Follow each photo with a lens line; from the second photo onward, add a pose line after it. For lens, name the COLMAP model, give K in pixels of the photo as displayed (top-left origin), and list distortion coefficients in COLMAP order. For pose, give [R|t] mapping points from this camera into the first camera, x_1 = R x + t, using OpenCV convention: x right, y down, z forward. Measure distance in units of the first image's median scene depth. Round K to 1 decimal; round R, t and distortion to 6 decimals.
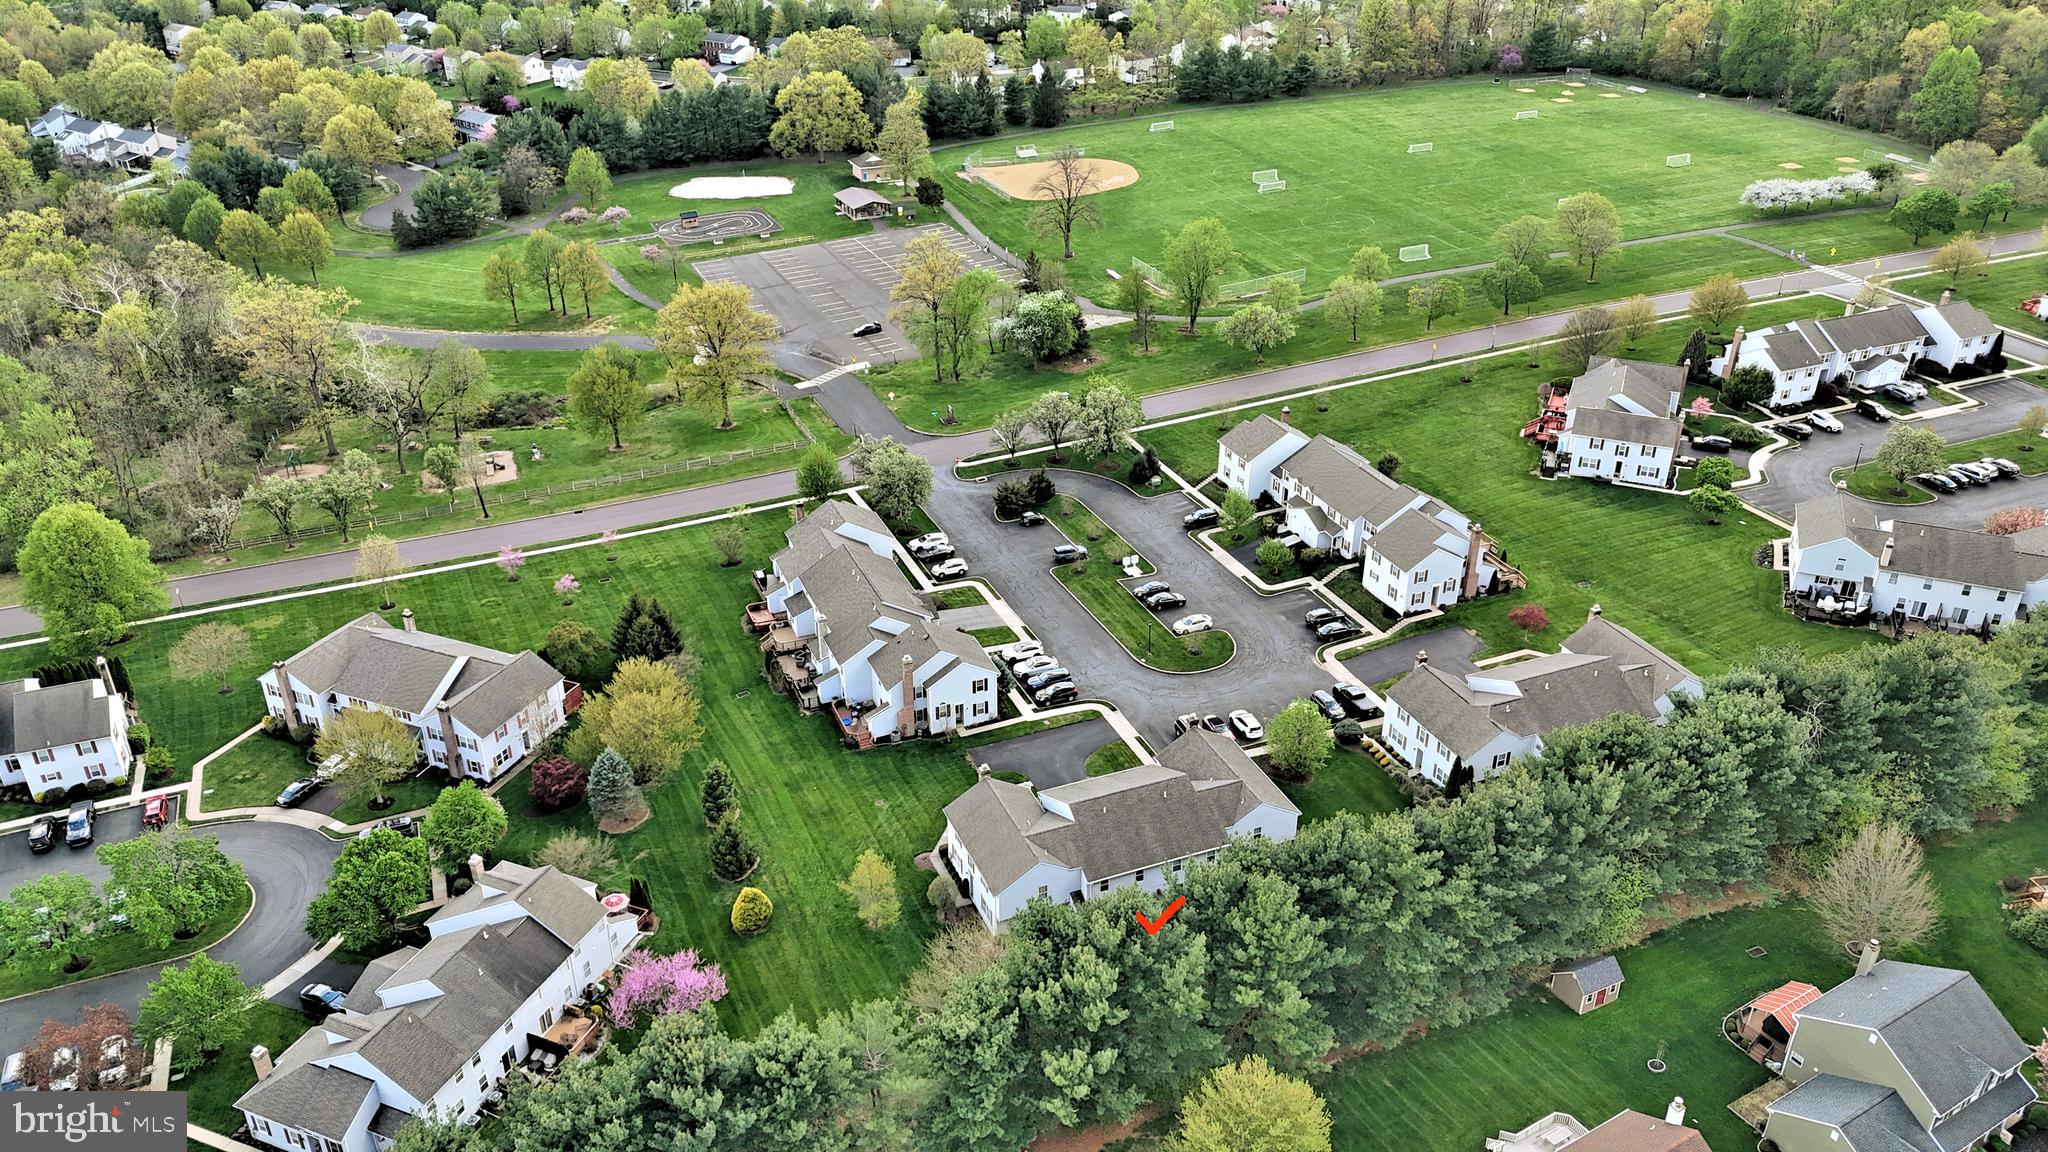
lens RADIAL K [[1504.2, 0, 1027.5], [0, 1504.2, 570.0], [0, 0, 1]] dist [0.068398, -0.059586]
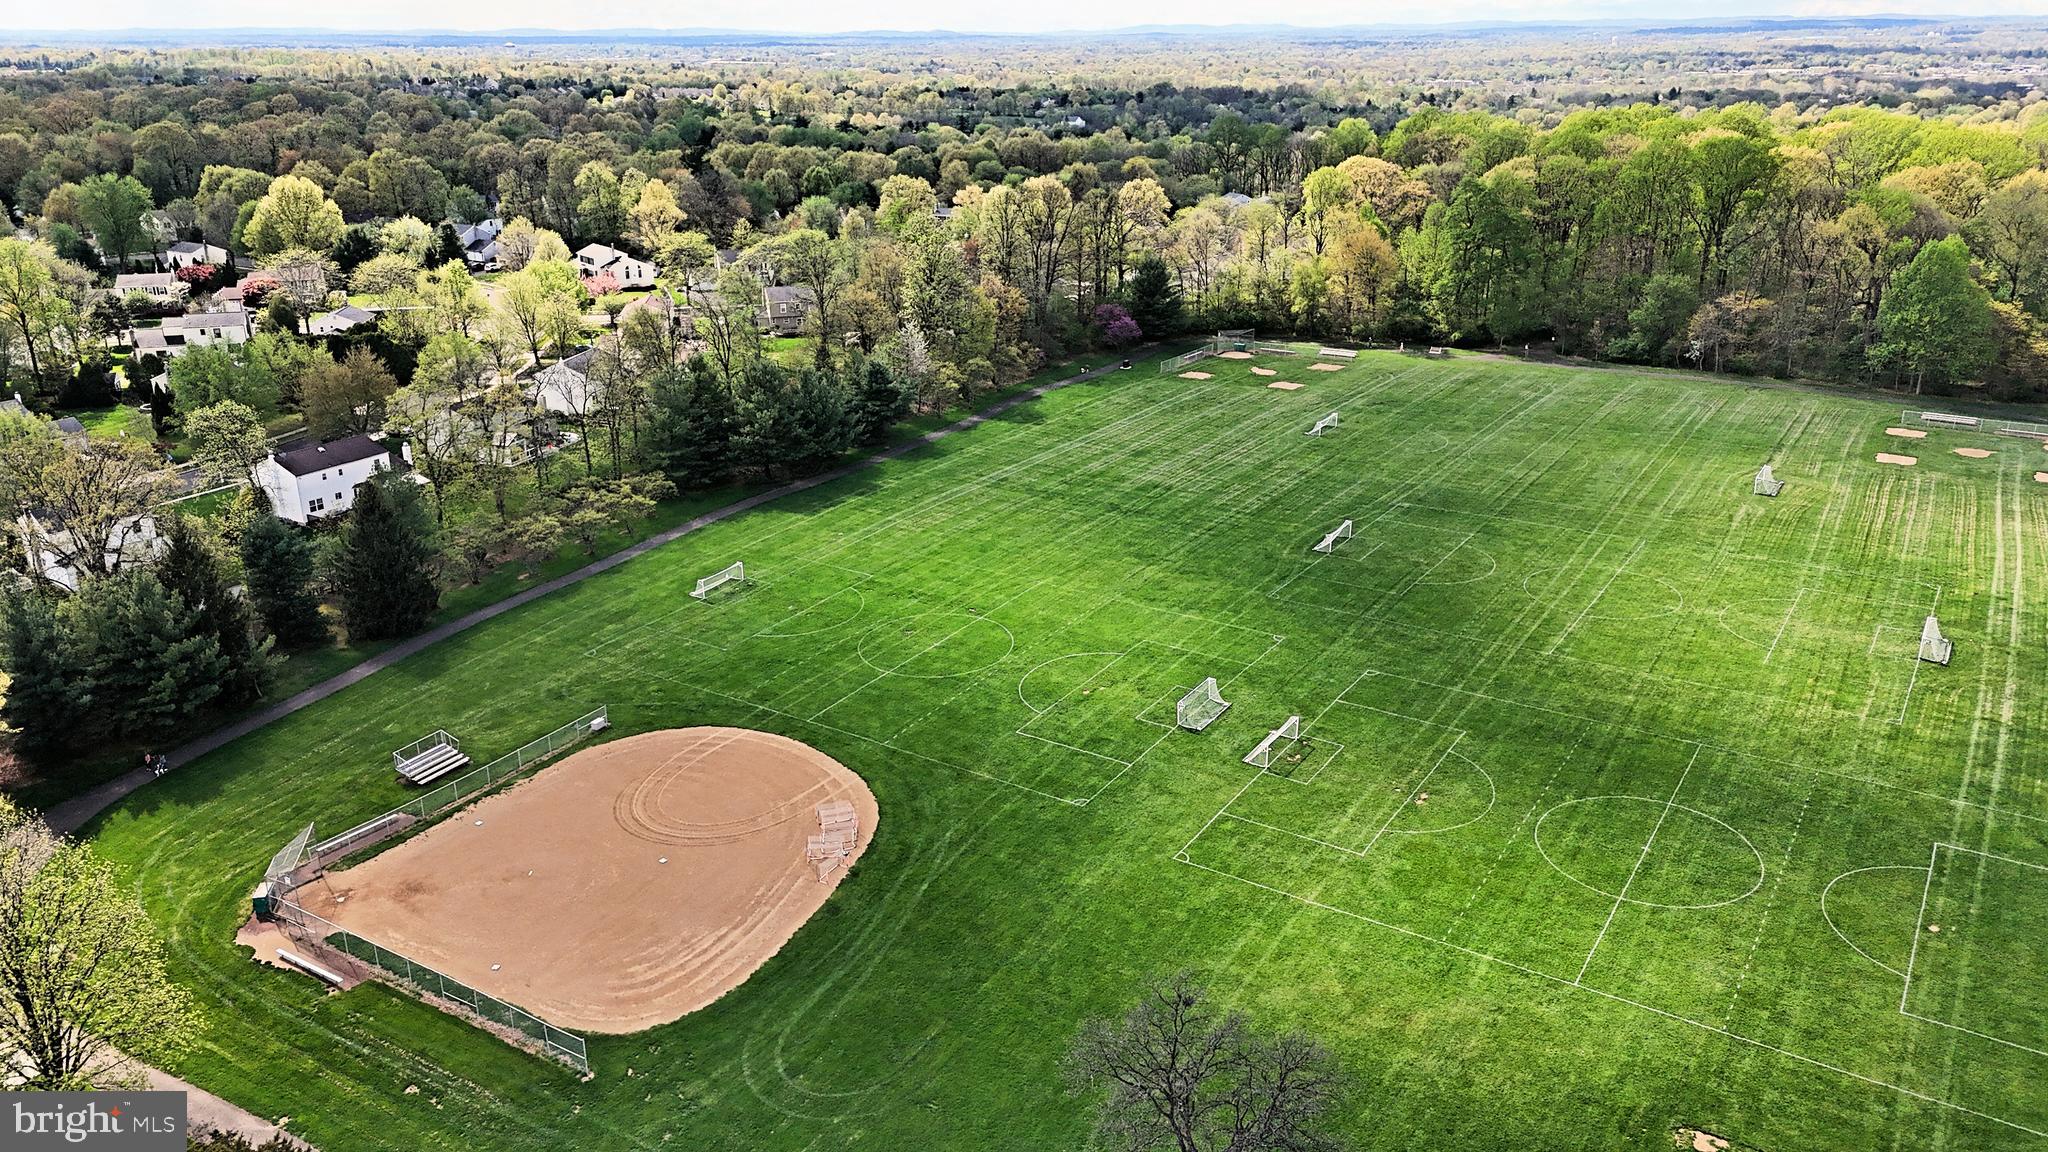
lens RADIAL K [[1504.2, 0, 1022.0], [0, 1504.2, 576.2], [0, 0, 1]] dist [0.068398, -0.059586]
pose [[0.811595, -0.201555, 0.548352, -0.068977], [0.281470, 0.957387, -0.064691, -0.259639], [-0.511946, 0.206847, 0.833742, 0.661750]]
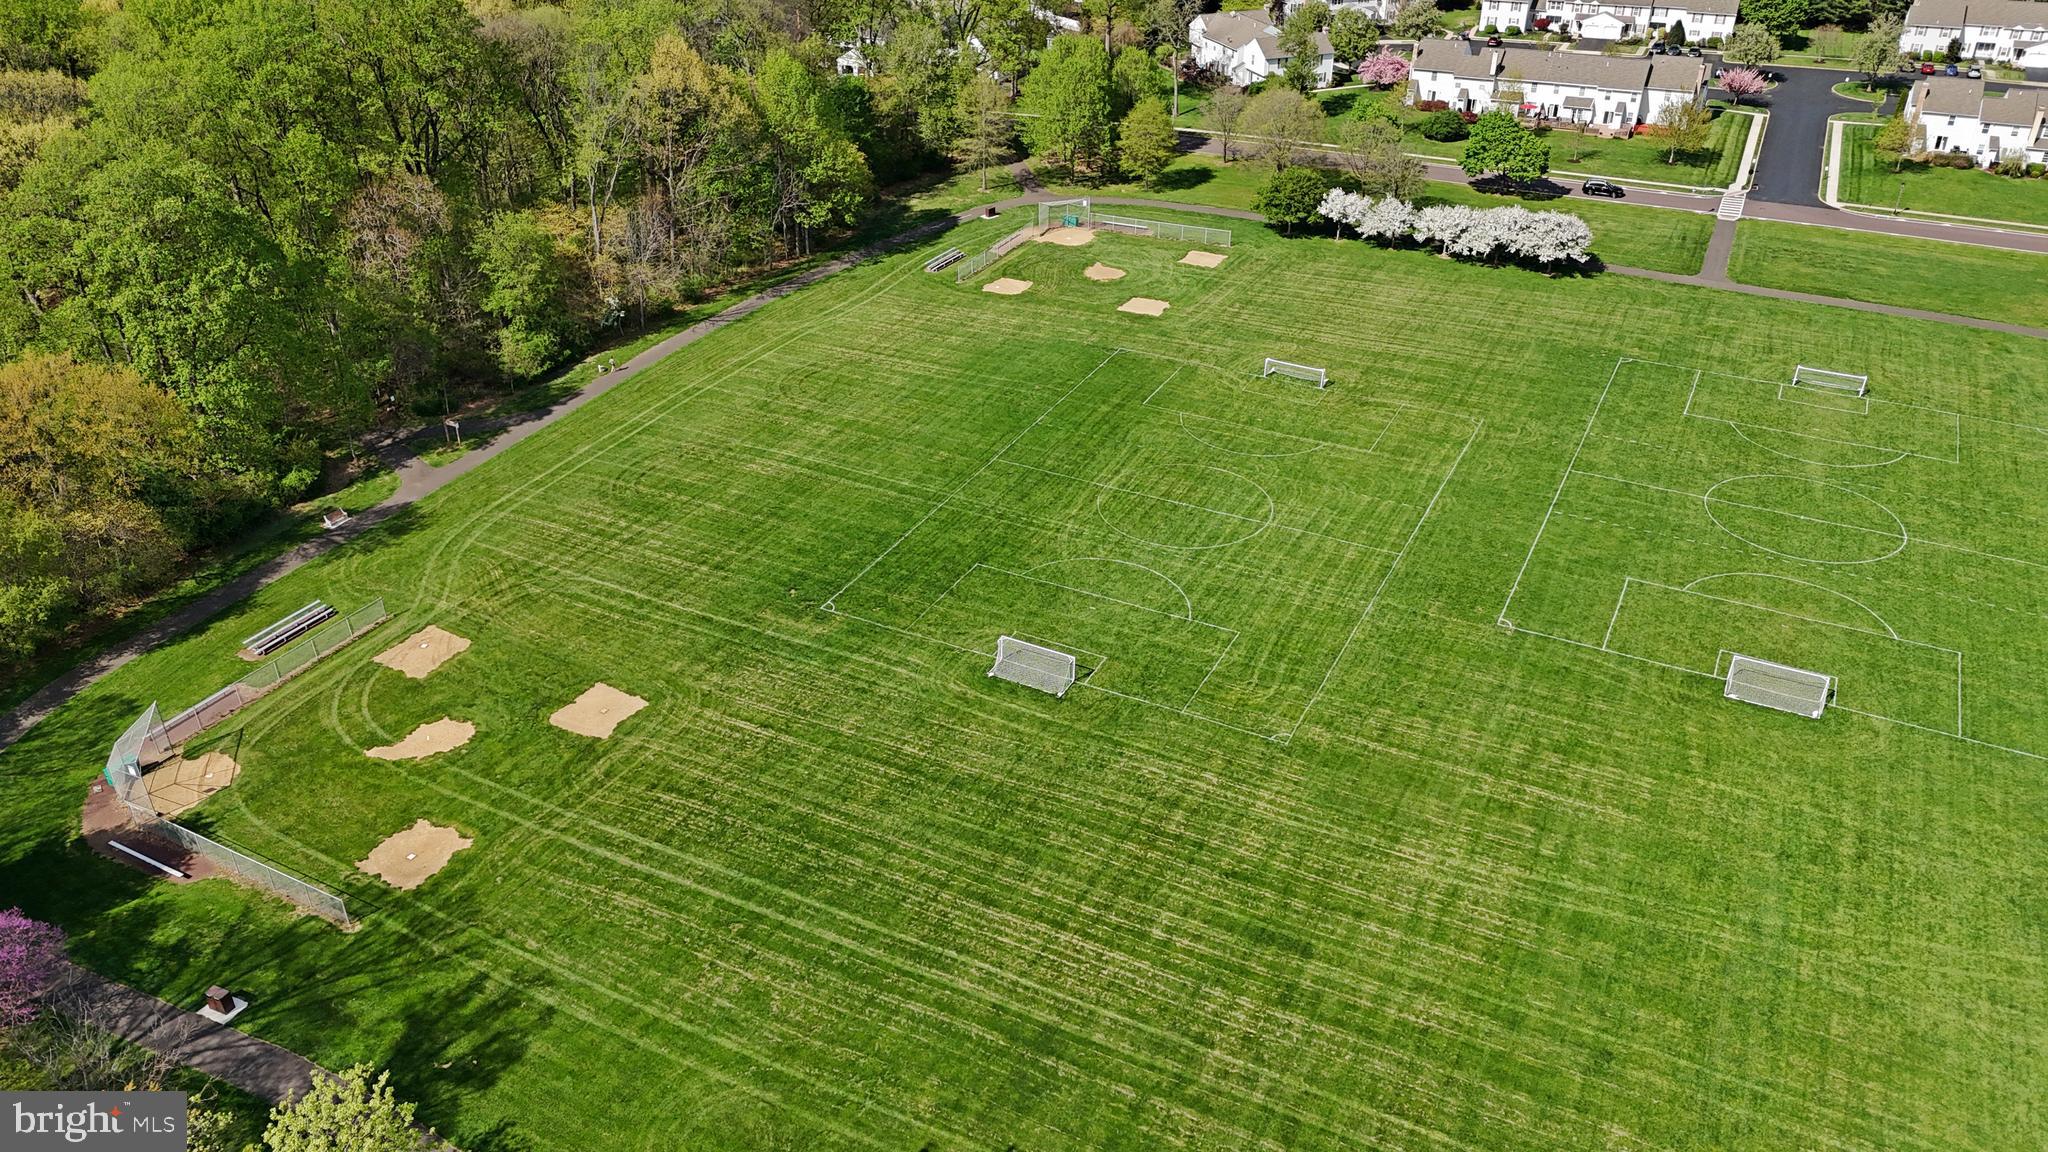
lens RADIAL K [[1504.2, 0, 1026.8], [0, 1504.2, 603.3], [0, 0, 1]] dist [0.068398, -0.059586]
pose [[-0.669105, -0.383803, 0.636391, 0.175183], [0.361018, 0.580629, 0.729750, -0.532713], [-0.649588, 0.718028, -0.249942, 1.131452]]
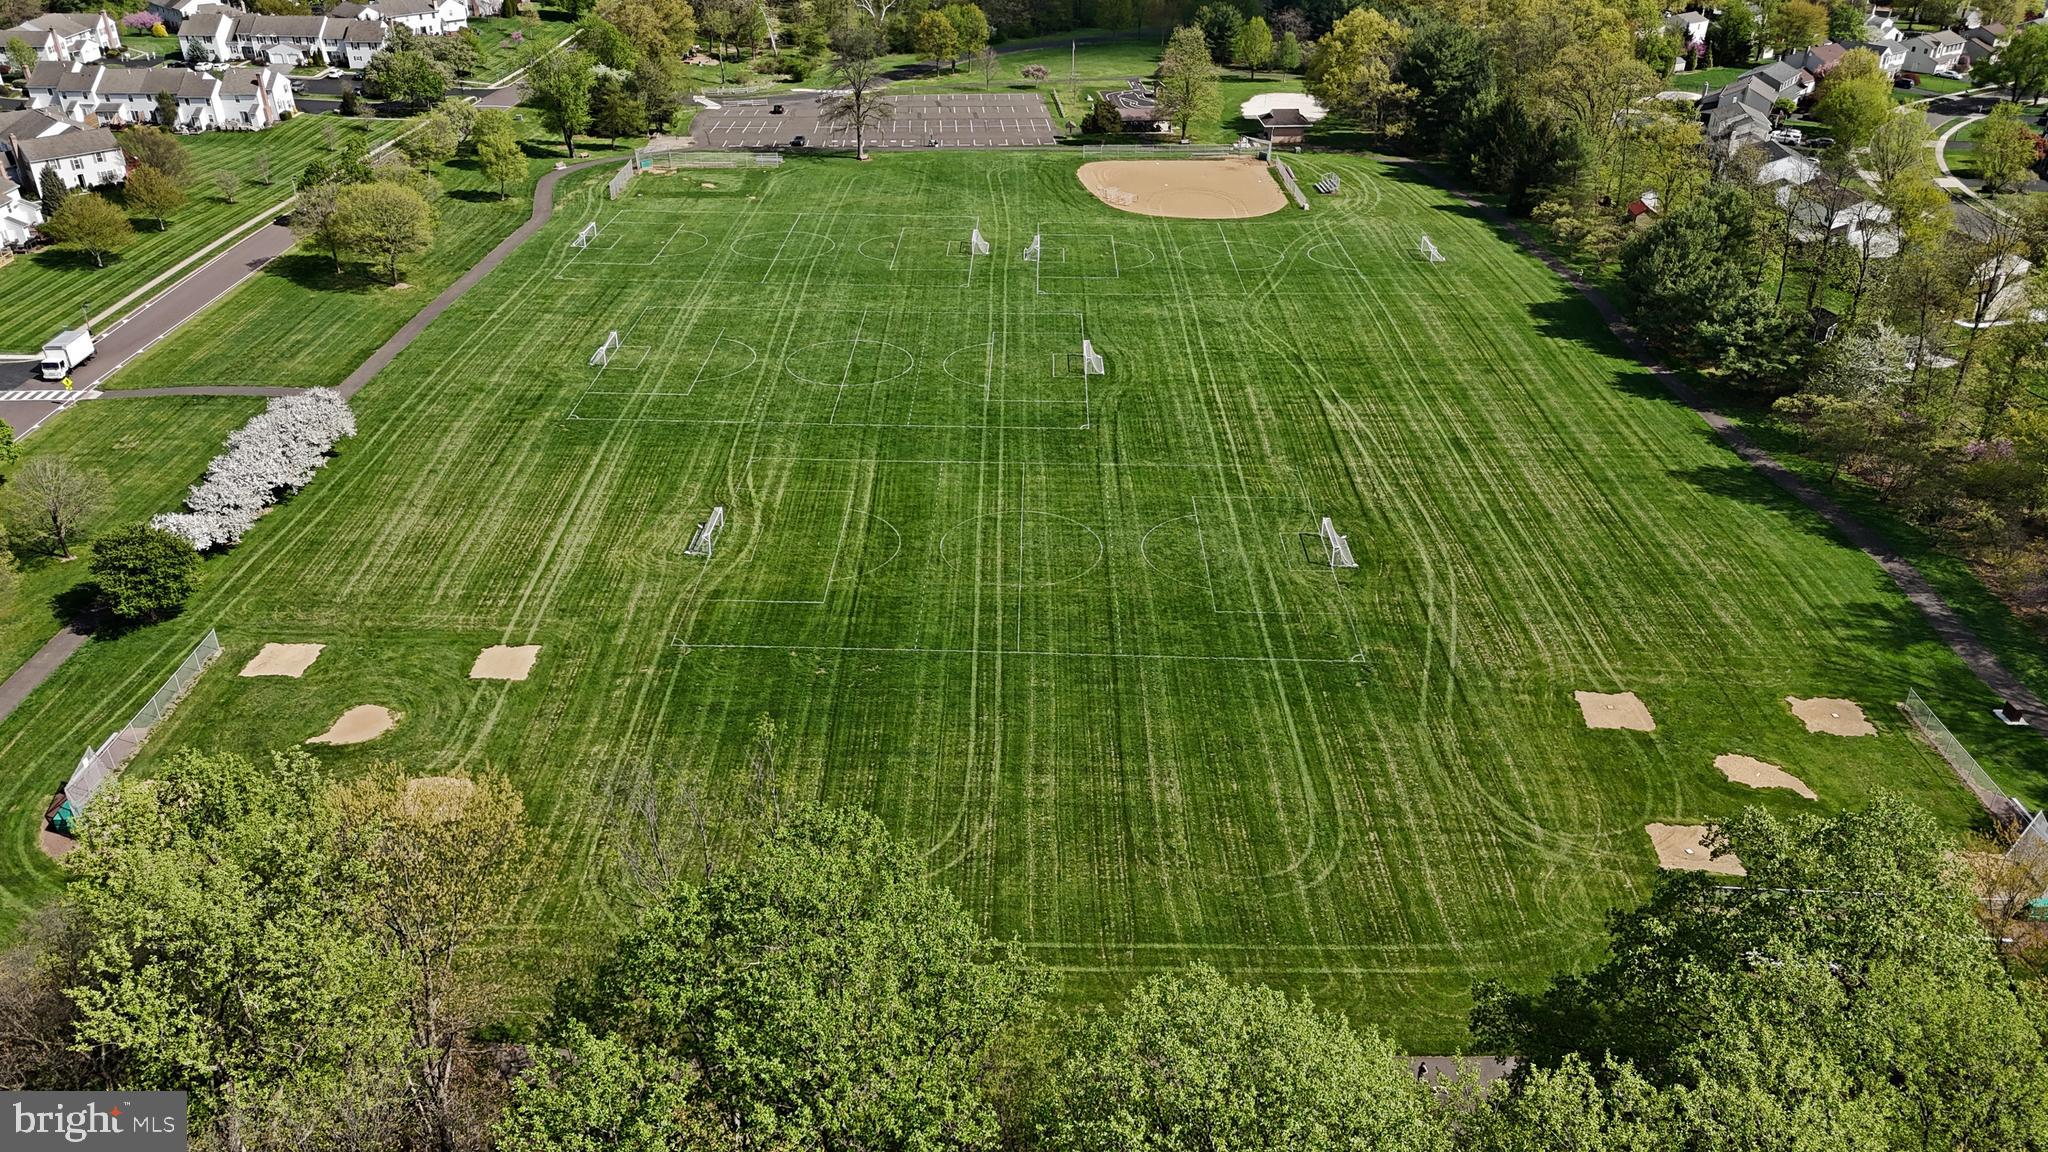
lens RADIAL K [[1504.2, 0, 1021.1], [0, 1504.2, 580.6], [0, 0, 1]] dist [0.068398, -0.059586]
pose [[-0.364782, 0.458472, -0.810393, 0.676458], [-0.447407, 0.676989, 0.584391, -0.492126], [0.816554, 0.575751, -0.041829, 1.026884]]
